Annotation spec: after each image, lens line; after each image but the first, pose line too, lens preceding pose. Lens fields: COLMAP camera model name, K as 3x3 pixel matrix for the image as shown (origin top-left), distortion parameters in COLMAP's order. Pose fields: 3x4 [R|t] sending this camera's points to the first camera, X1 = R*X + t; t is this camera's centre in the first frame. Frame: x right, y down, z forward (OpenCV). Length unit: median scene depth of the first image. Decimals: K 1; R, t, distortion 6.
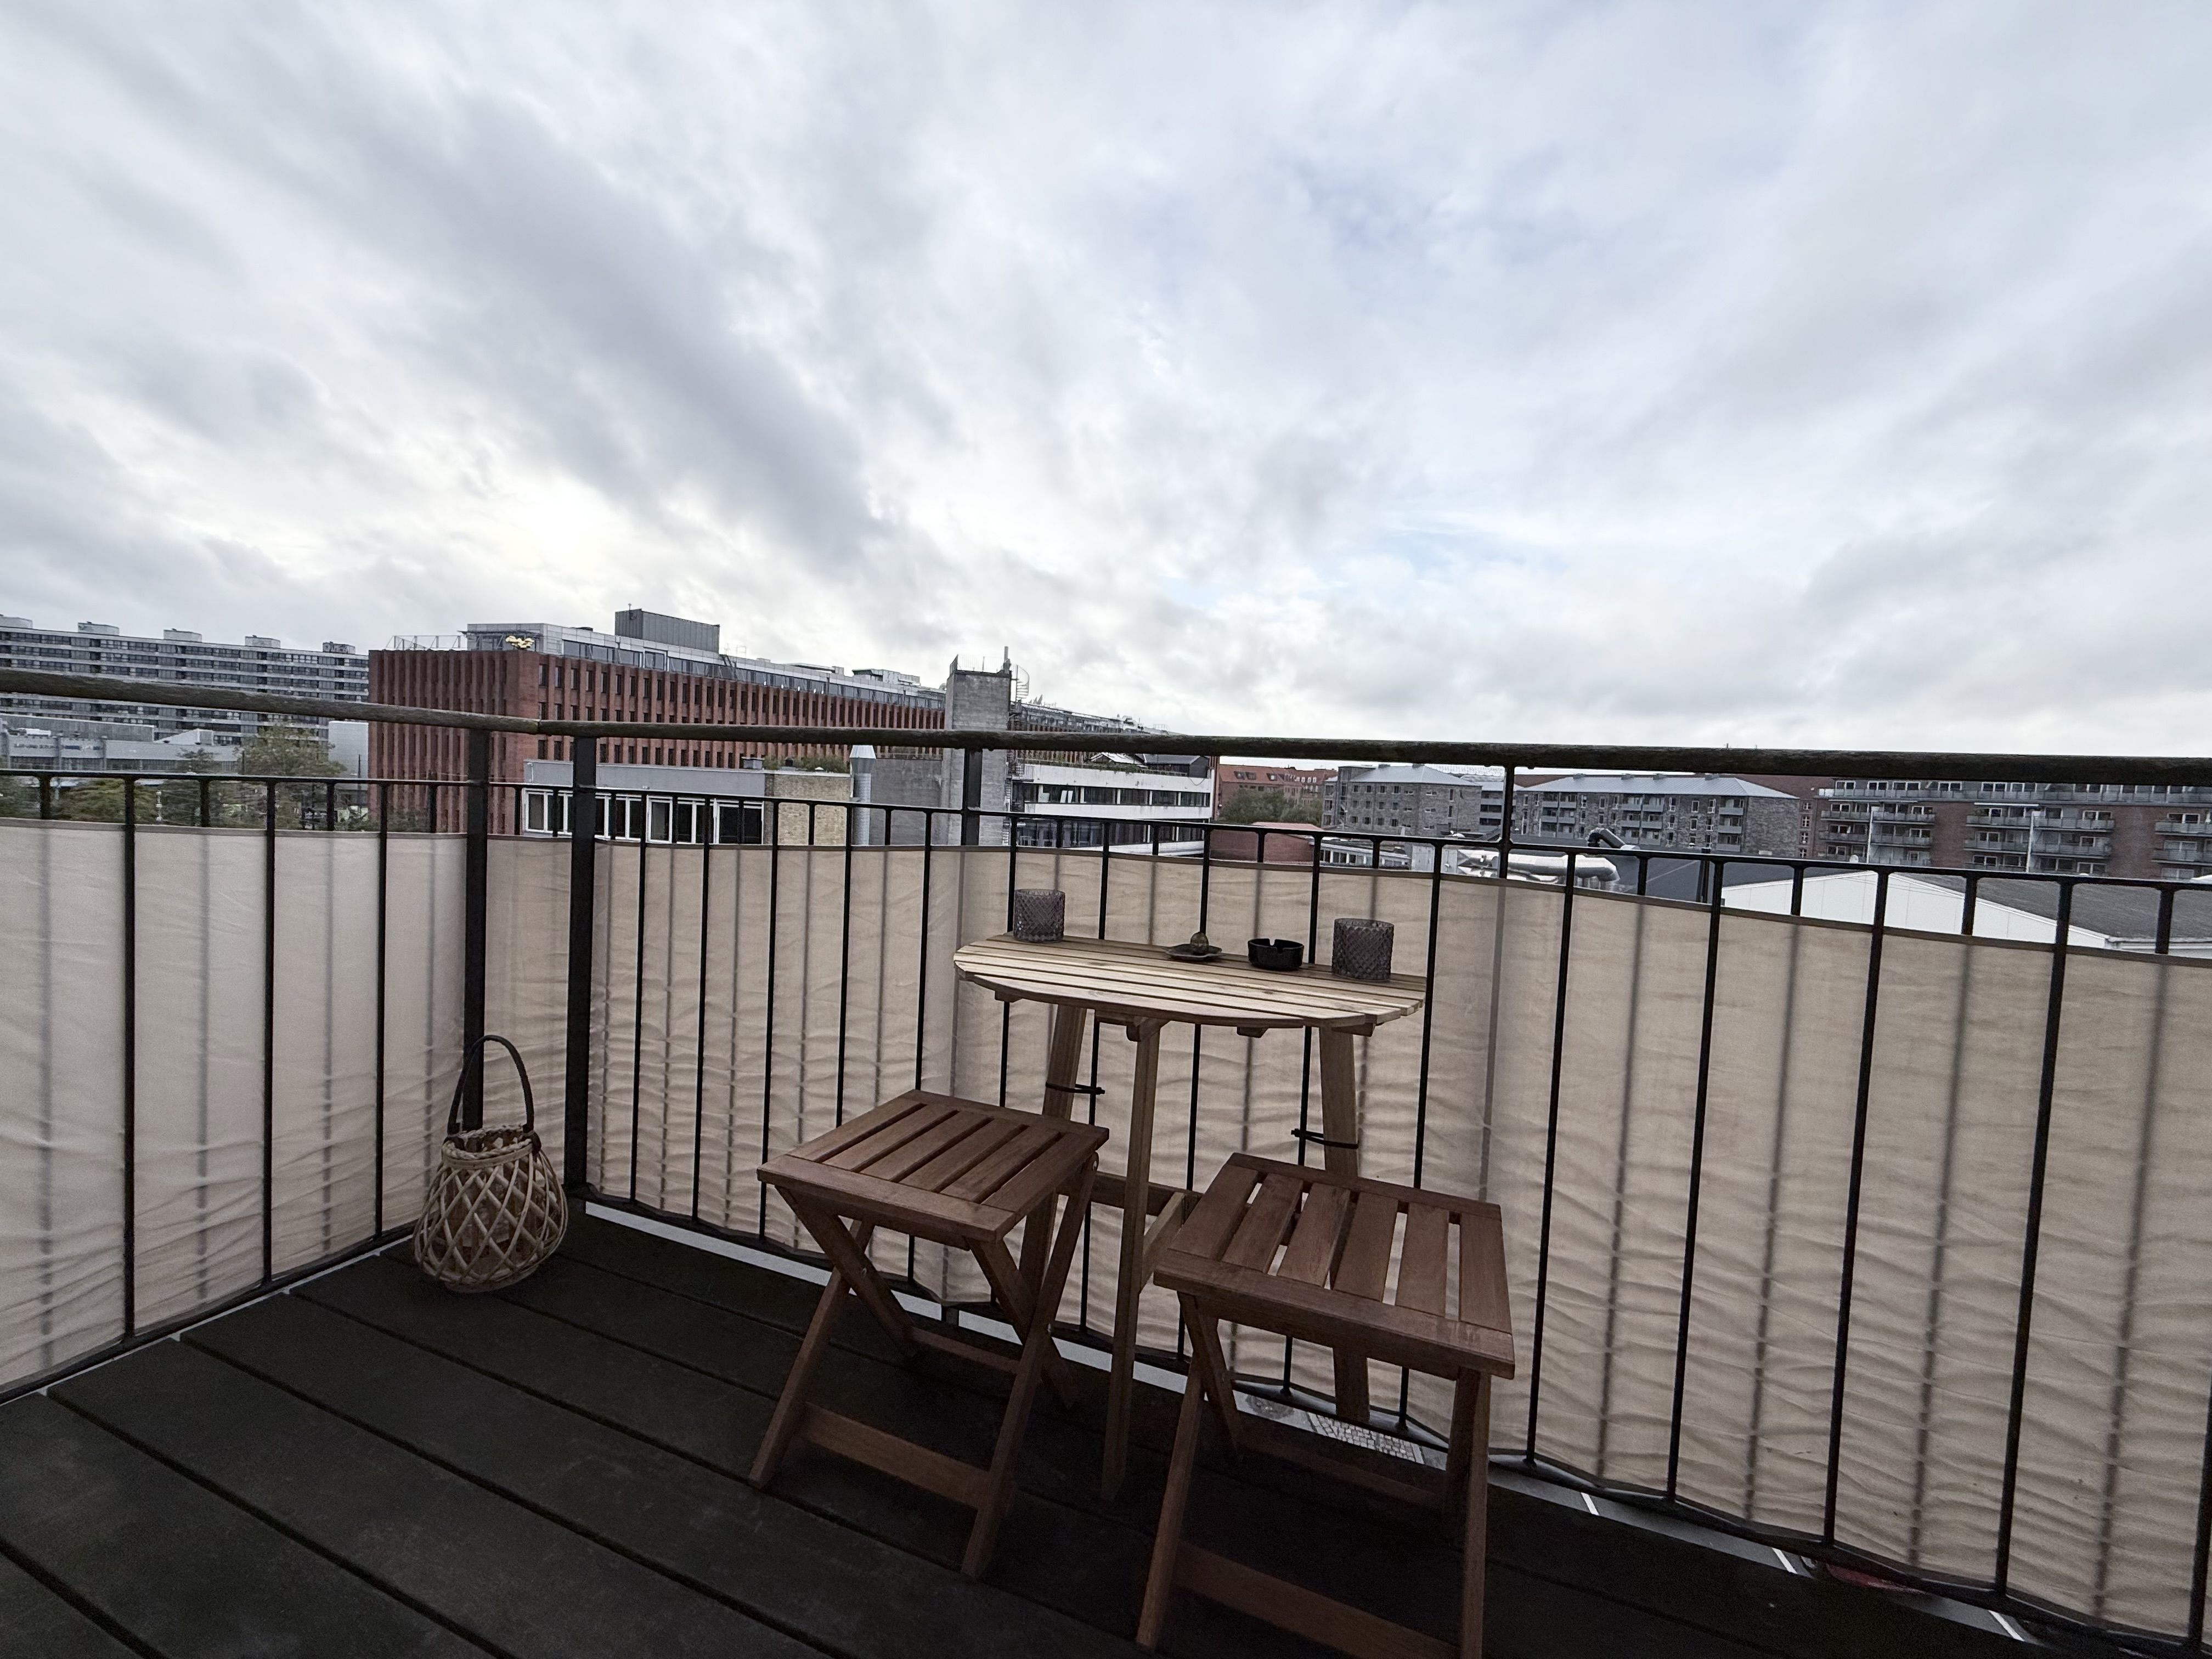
lens RADIAL K [[877.8, 0, 1104.6], [0, 877.8, 836.6], [0, 0, 1]] dist [0.001233, 0.000460]
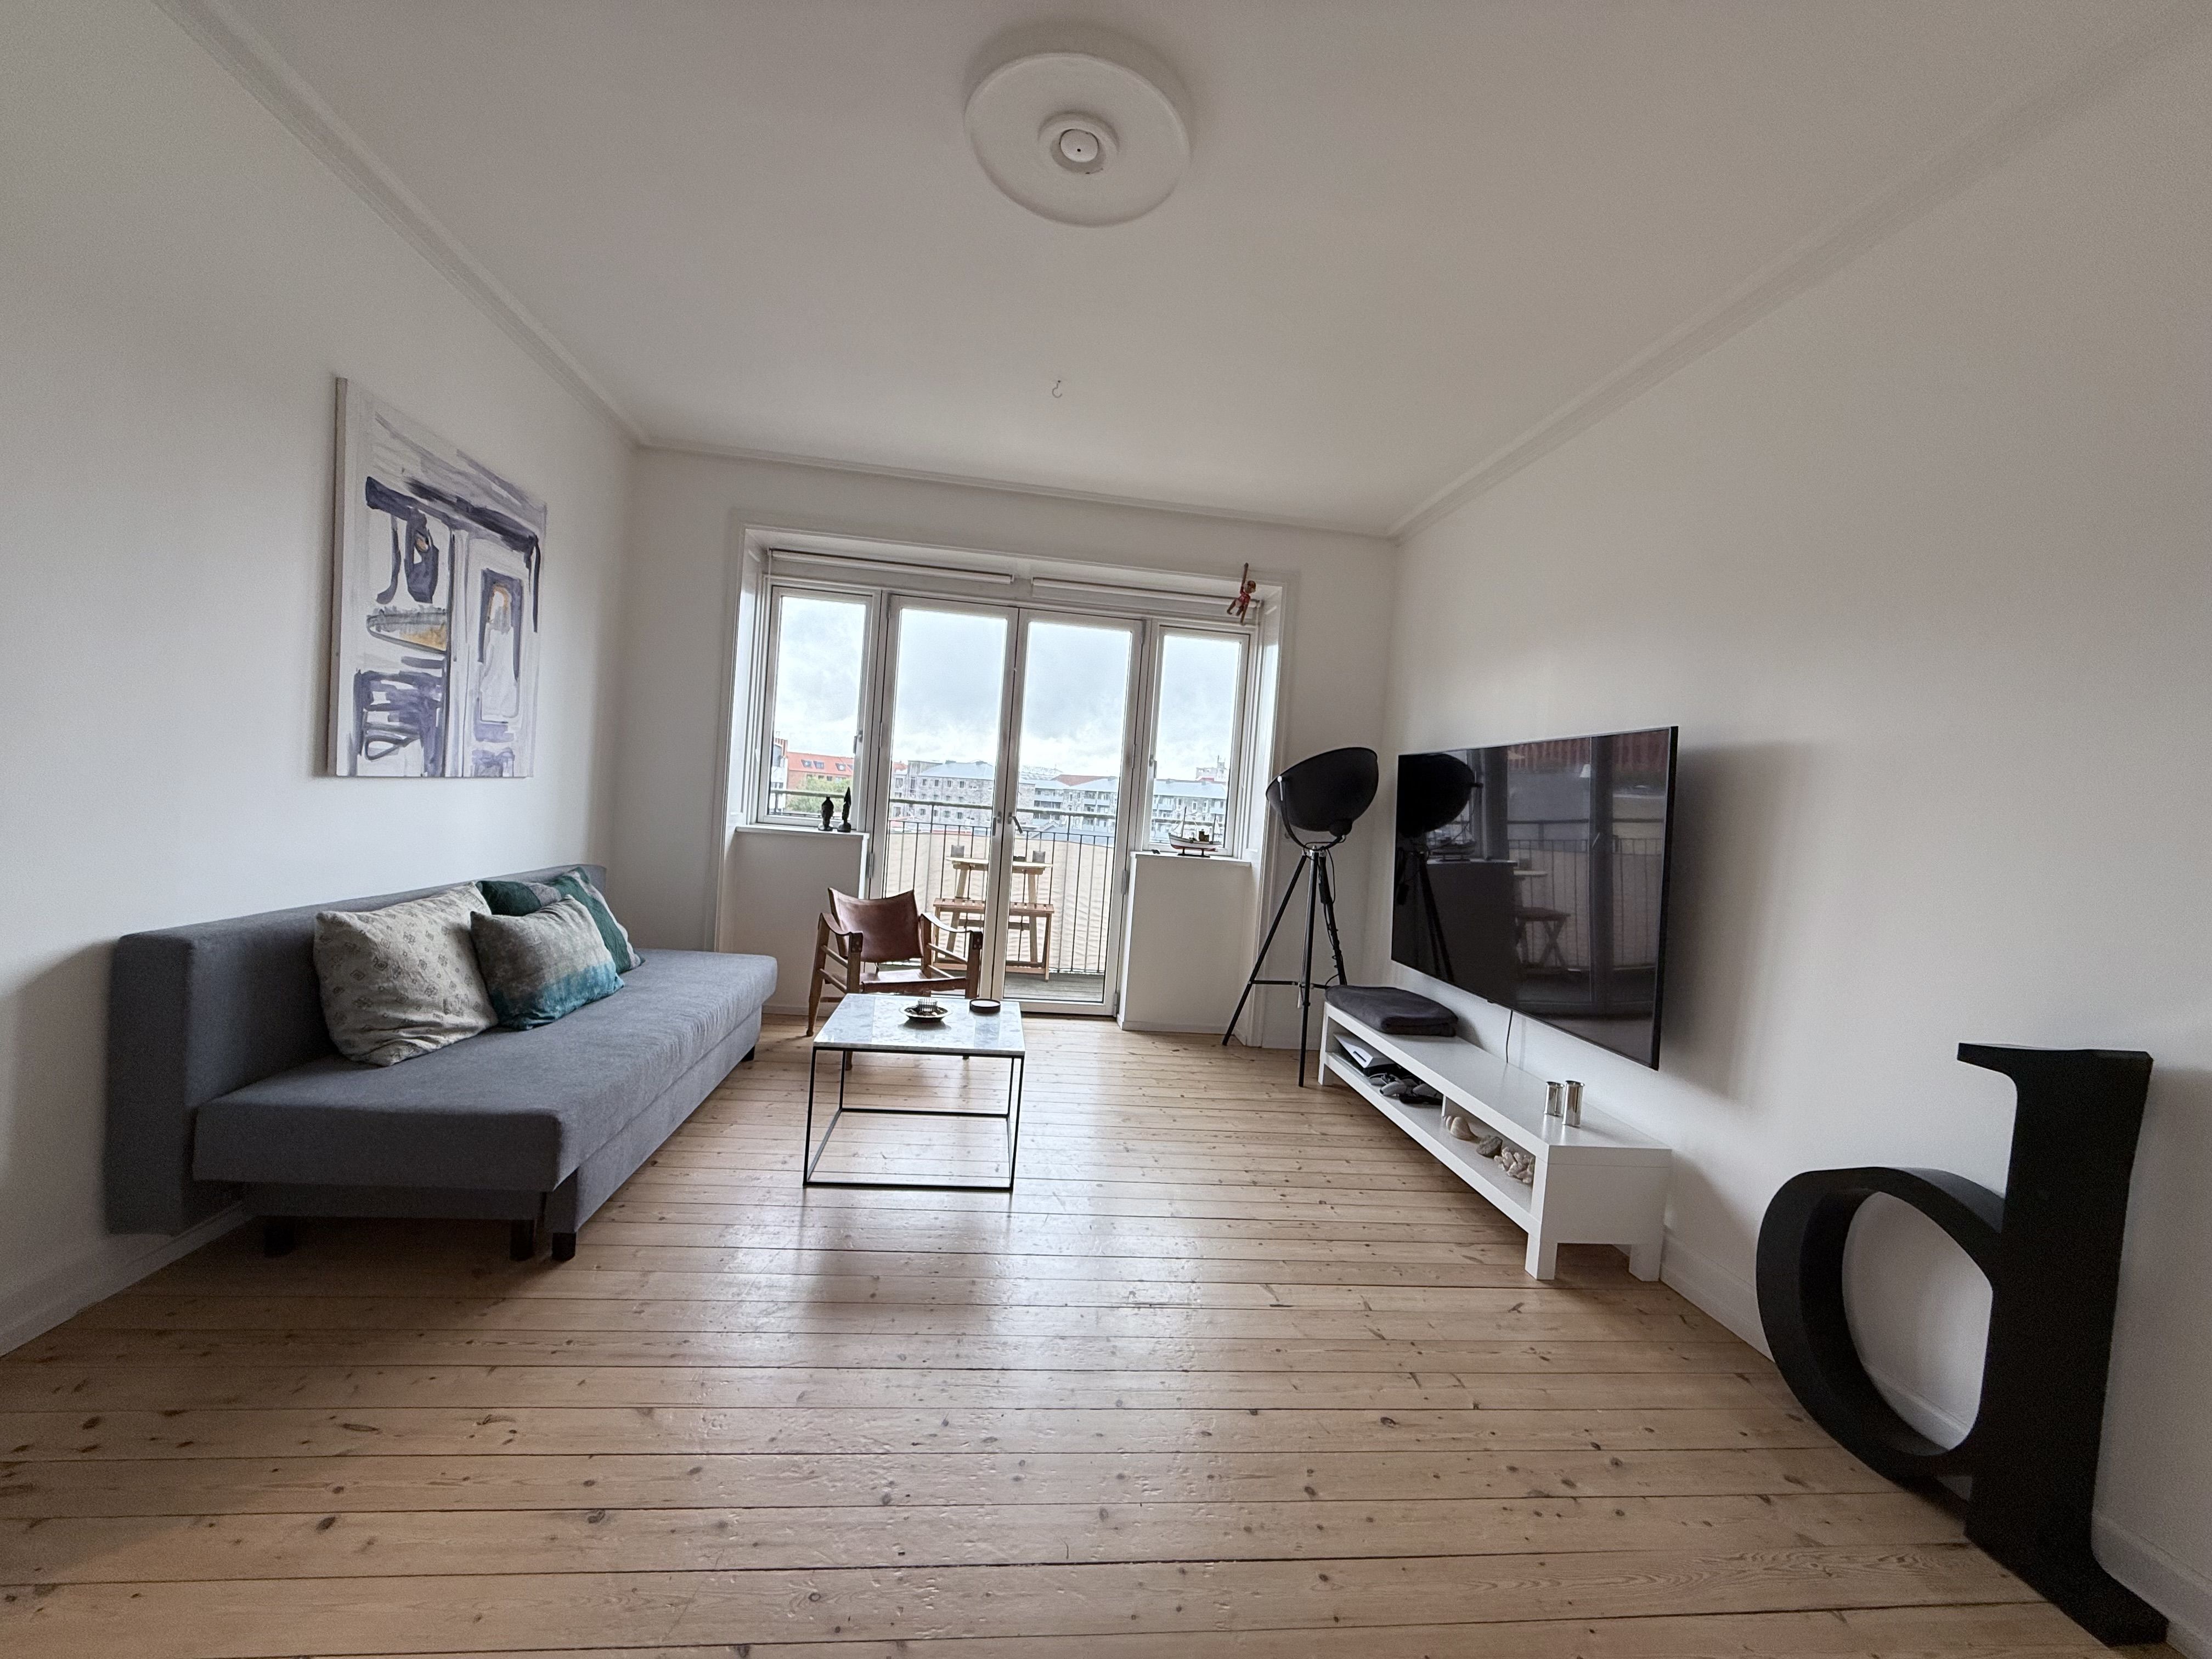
lens RADIAL K [[877.8, 0, 1104.6], [0, 877.8, 836.6], [0, 0, 1]] dist [0.001233, 0.000460]
pose [[0.883864, 0.005466, 0.467713, -1.258036], [-0.010559, 0.999910, 0.008269, -0.009067], [-0.467626, -0.012247, 0.883842, -2.598262]]
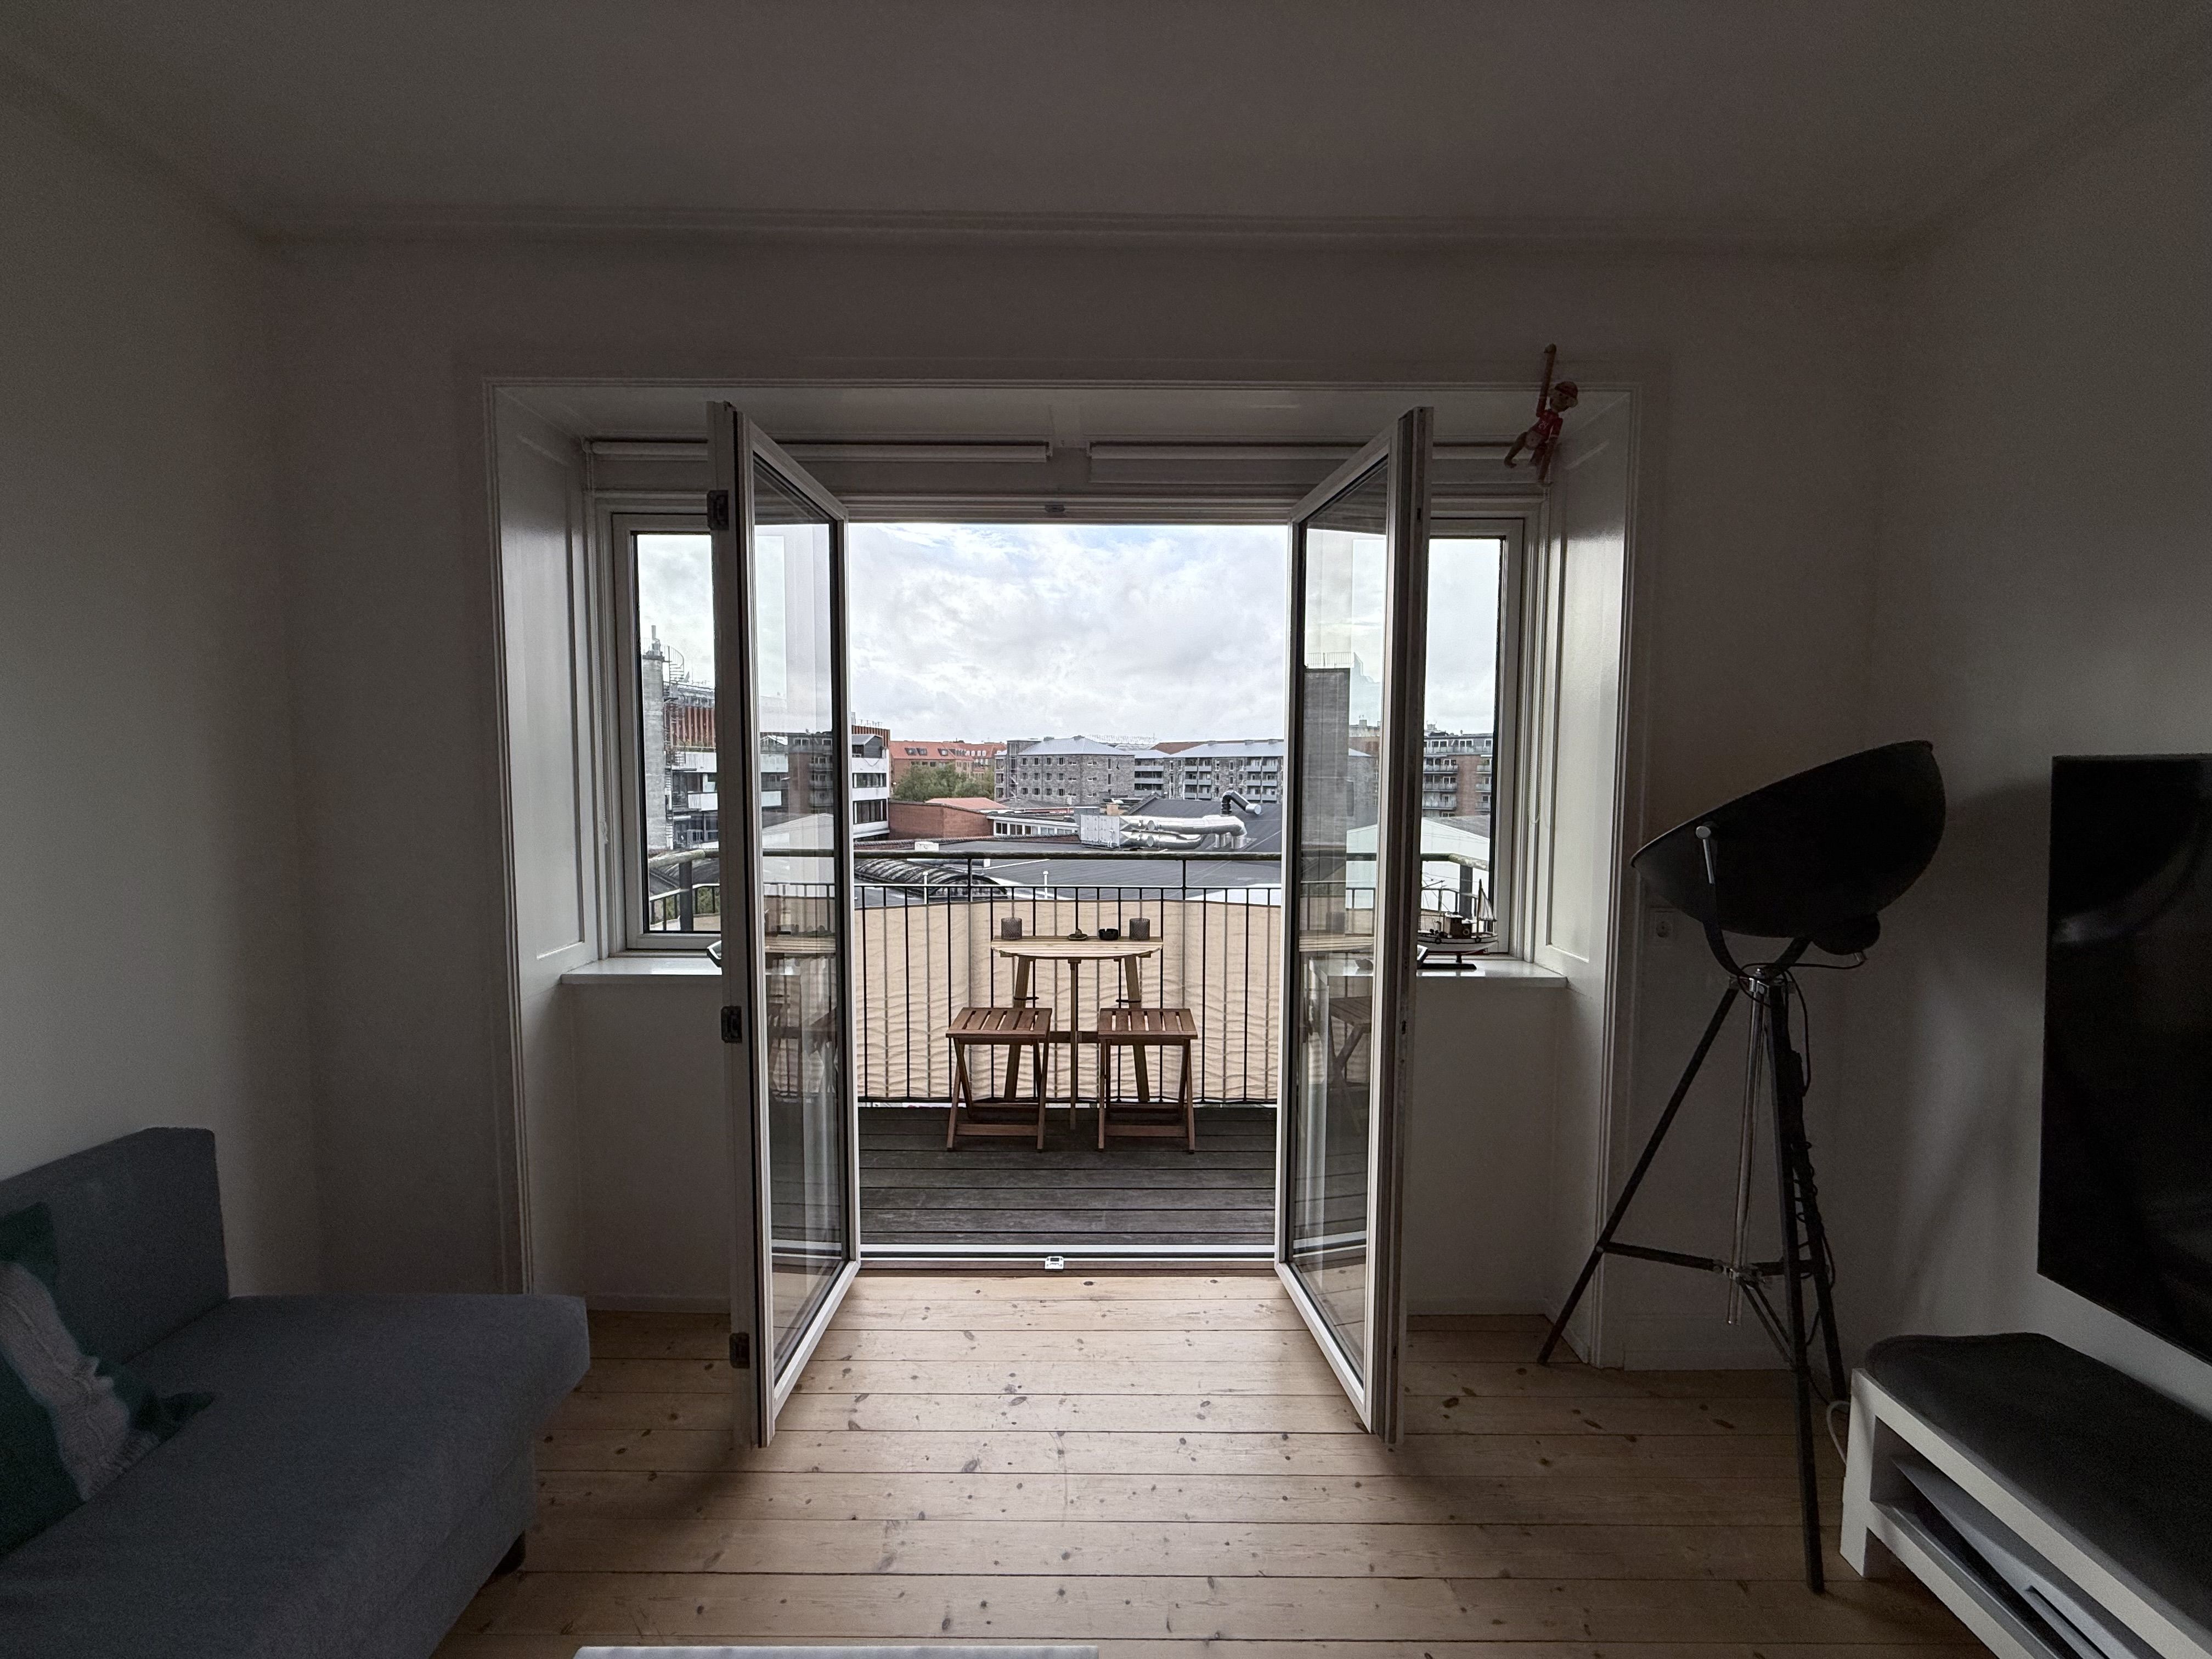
lens RADIAL K [[877.8, 0, 1104.6], [0, 877.8, 836.6], [0, 0, 1]] dist [0.001233, 0.000460]
pose [[0.930847, -0.068374, 0.358955, -0.666184], [0.057405, 0.997503, 0.041140, -0.241316], [-0.360872, -0.017689, 0.932448, -1.307560]]
